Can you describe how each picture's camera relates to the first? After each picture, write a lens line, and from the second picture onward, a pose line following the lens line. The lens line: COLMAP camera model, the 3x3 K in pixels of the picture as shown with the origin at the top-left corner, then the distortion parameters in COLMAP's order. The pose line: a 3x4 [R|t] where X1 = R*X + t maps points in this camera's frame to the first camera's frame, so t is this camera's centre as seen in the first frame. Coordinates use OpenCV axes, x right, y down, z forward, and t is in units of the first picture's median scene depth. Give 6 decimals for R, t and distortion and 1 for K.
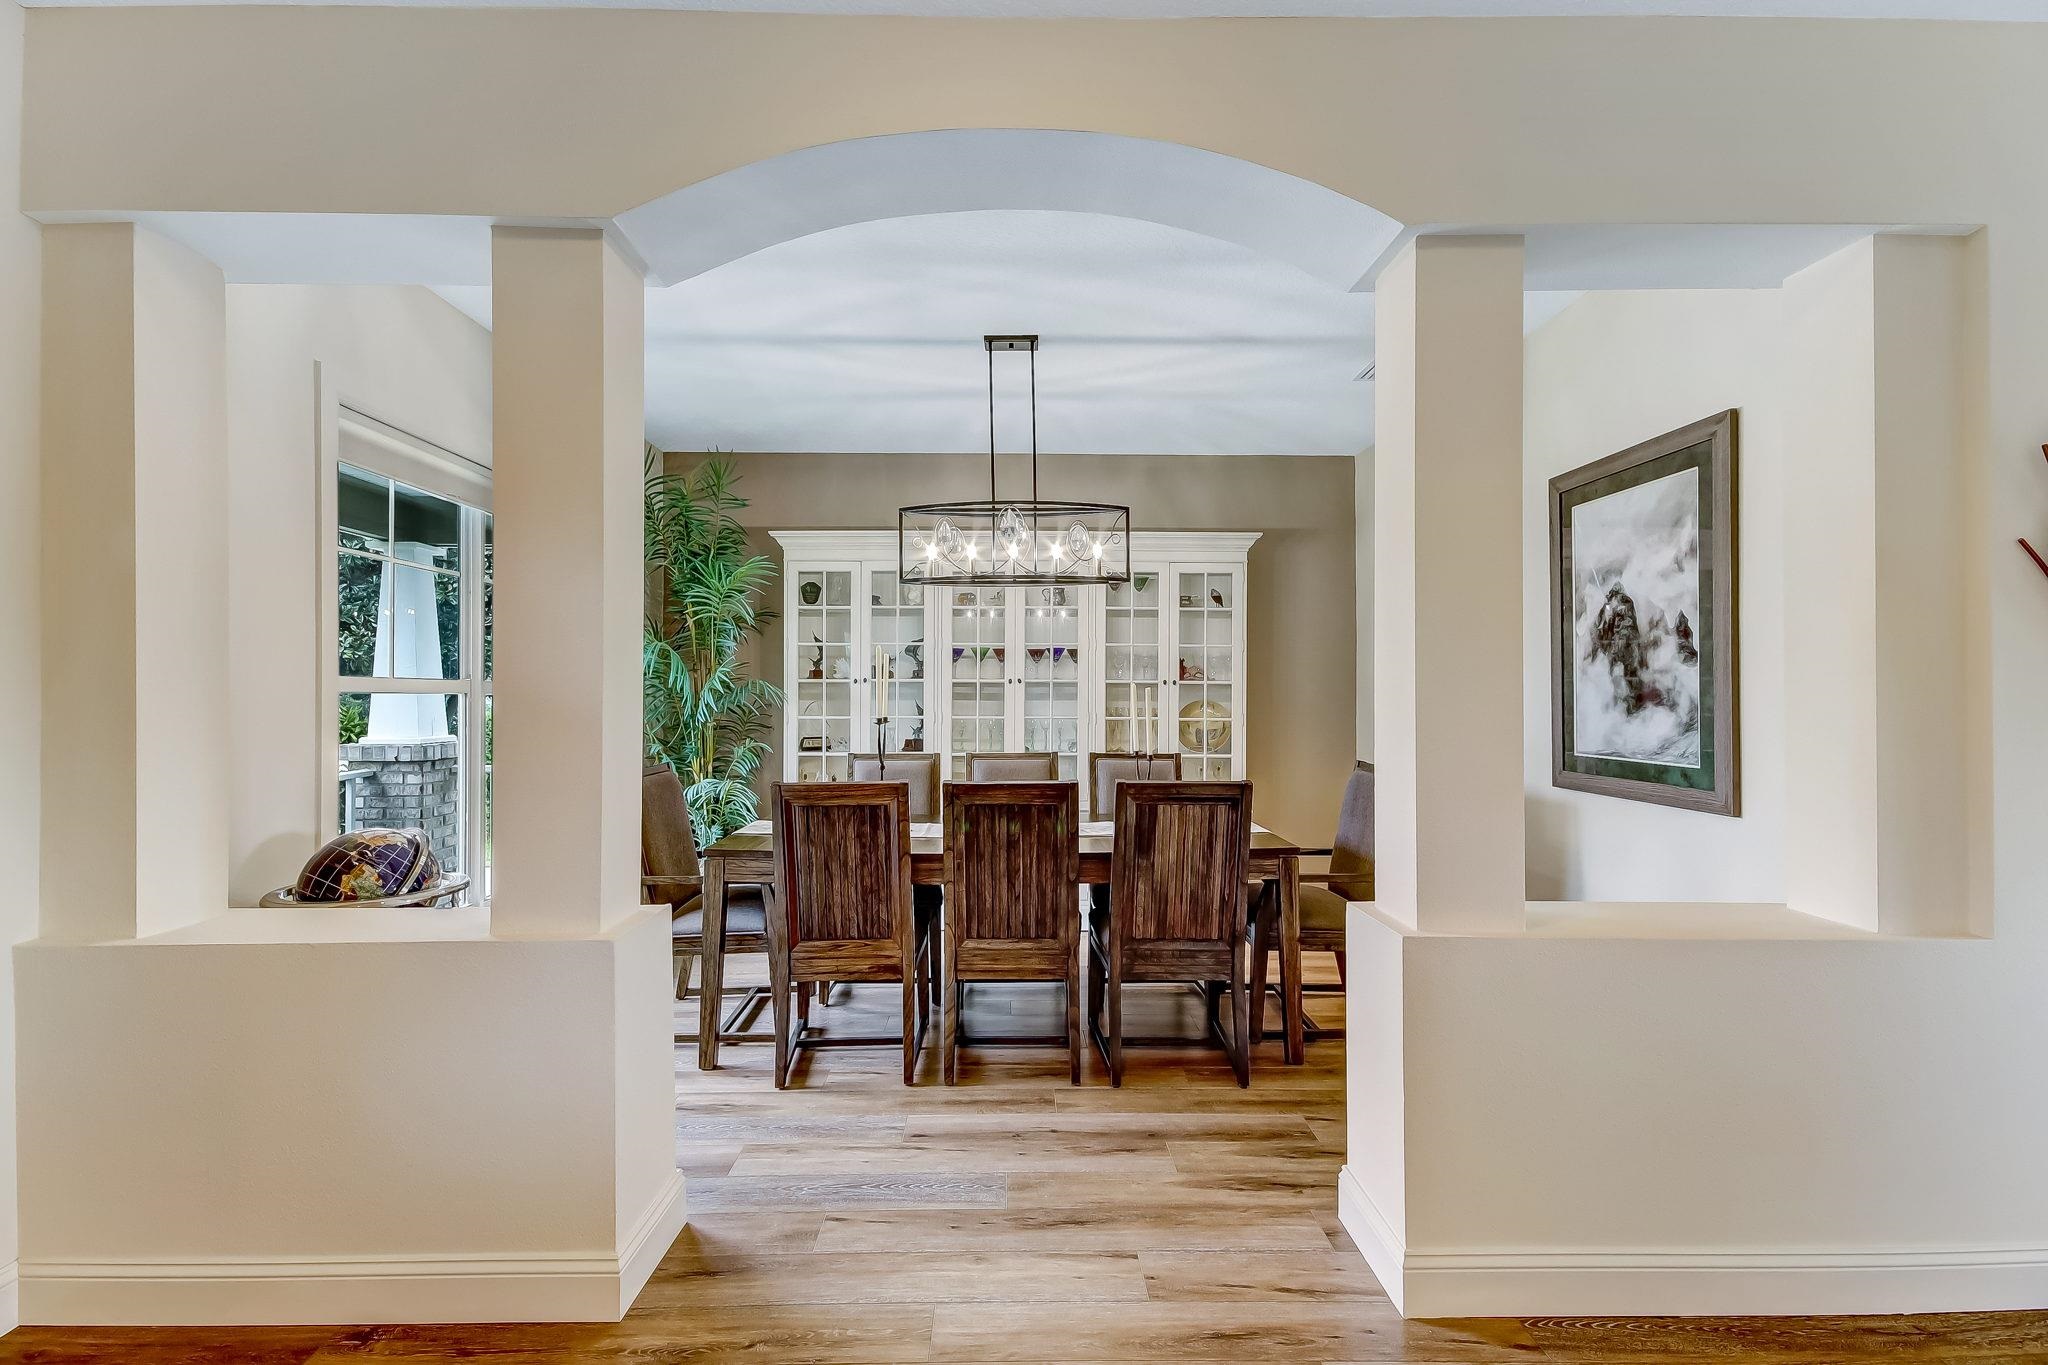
lens RADIAL K [[930.3, 0, 1024.0], [0, 930.3, 682.5], [0, 0, 1]] dist [-0.000003, -0.000078]
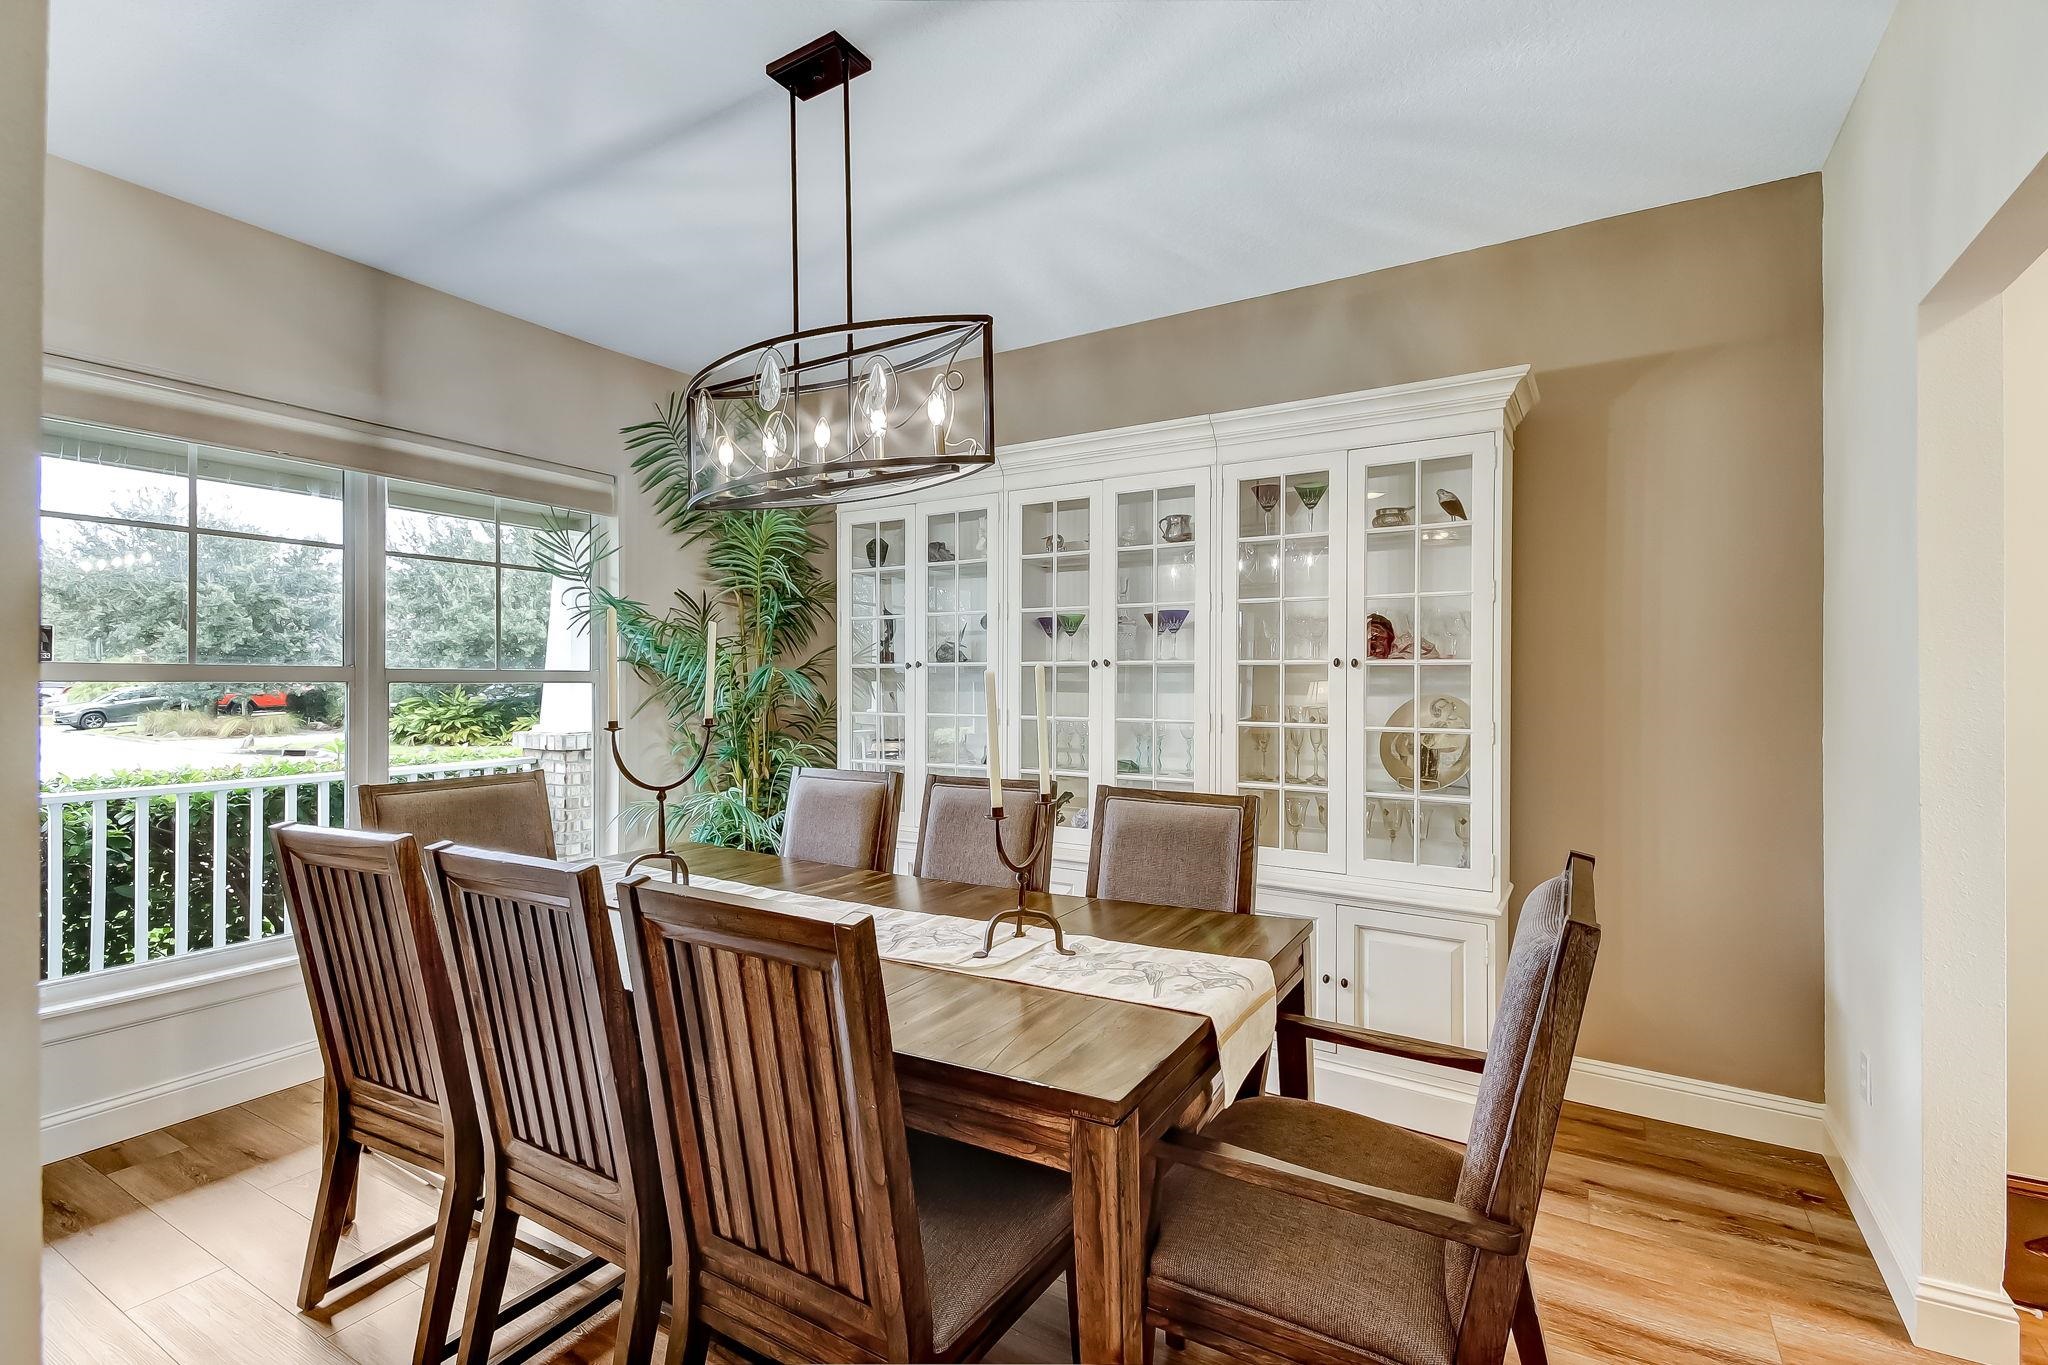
lens RADIAL K [[930.3, 0, 1024.0], [0, 930.3, 682.5], [0, 0, 1]] dist [-0.000003, -0.000078]
pose [[0.845878, 0.001018, -0.533376, 0.290092], [0.006594, 0.999902, 0.012366, 0.003141], [0.533336, -0.013978, 0.845788, 0.421916]]
